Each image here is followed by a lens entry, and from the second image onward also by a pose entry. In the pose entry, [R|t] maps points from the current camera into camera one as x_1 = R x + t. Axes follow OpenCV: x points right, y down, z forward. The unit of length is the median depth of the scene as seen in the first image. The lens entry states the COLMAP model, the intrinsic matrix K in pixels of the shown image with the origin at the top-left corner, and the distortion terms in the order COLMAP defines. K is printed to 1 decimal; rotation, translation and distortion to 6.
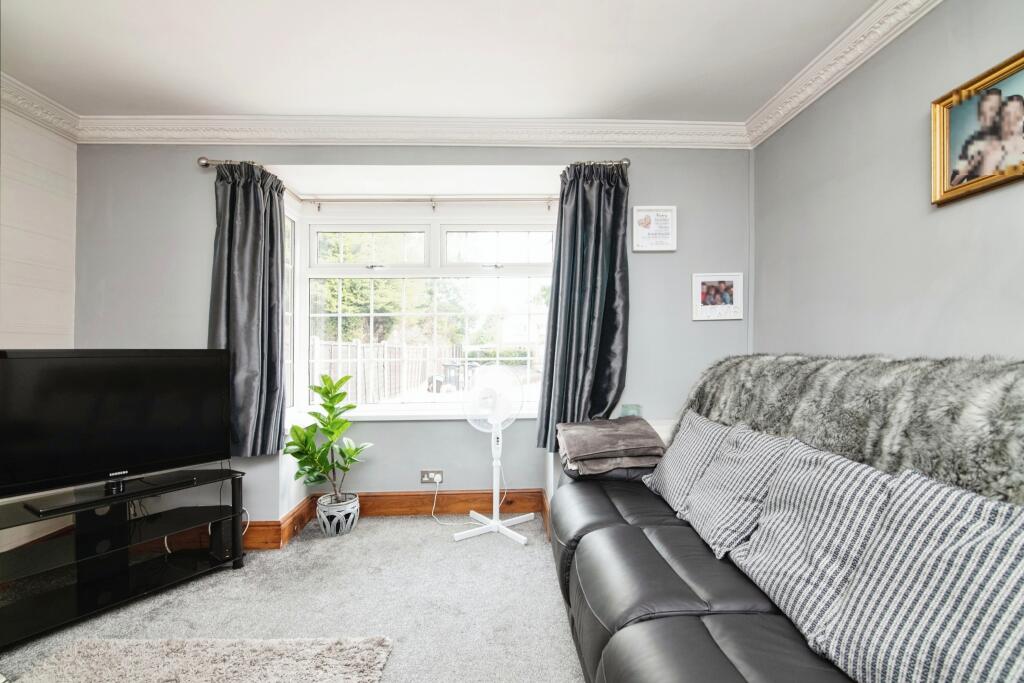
lens RADIAL K [[523.1, 0, 512.0], [0, 523.1, 341.5], [0, 0, 1]] dist [-0.019236, 0.000012]
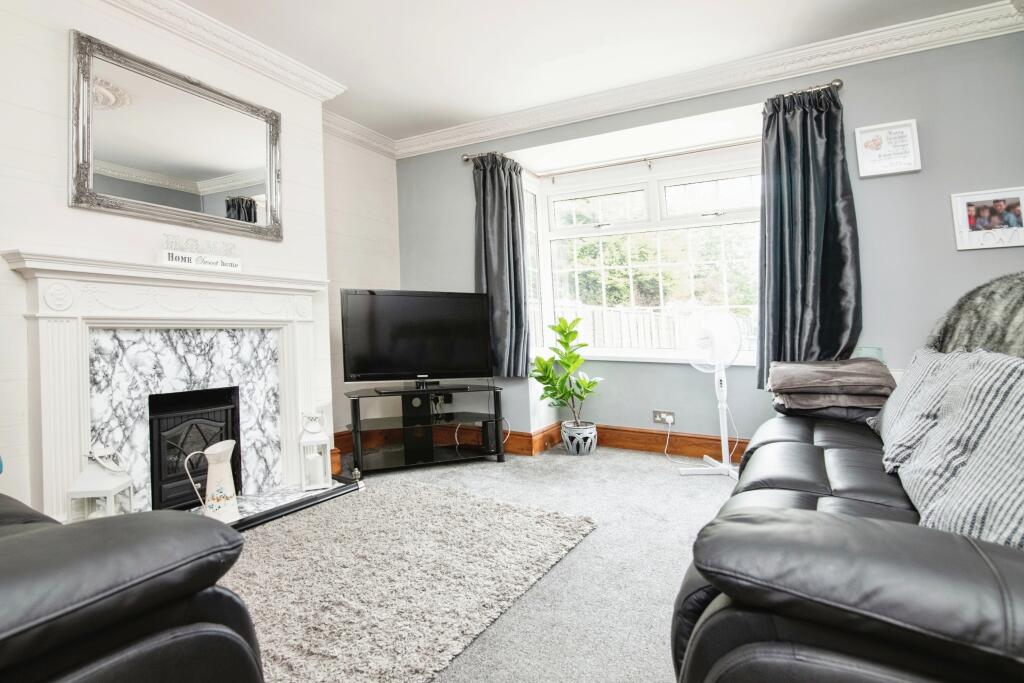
lens RADIAL K [[536.9, 0, 512.0], [0, 536.9, 341.5], [0, 0, 1]] dist [-0.001909, -0.010637]
pose [[0.851553, 0.002652, -0.524262, 0.216880], [0.012651, 0.999592, 0.025606, 0.091157], [0.524117, -0.028437, 0.851172, -0.149877]]
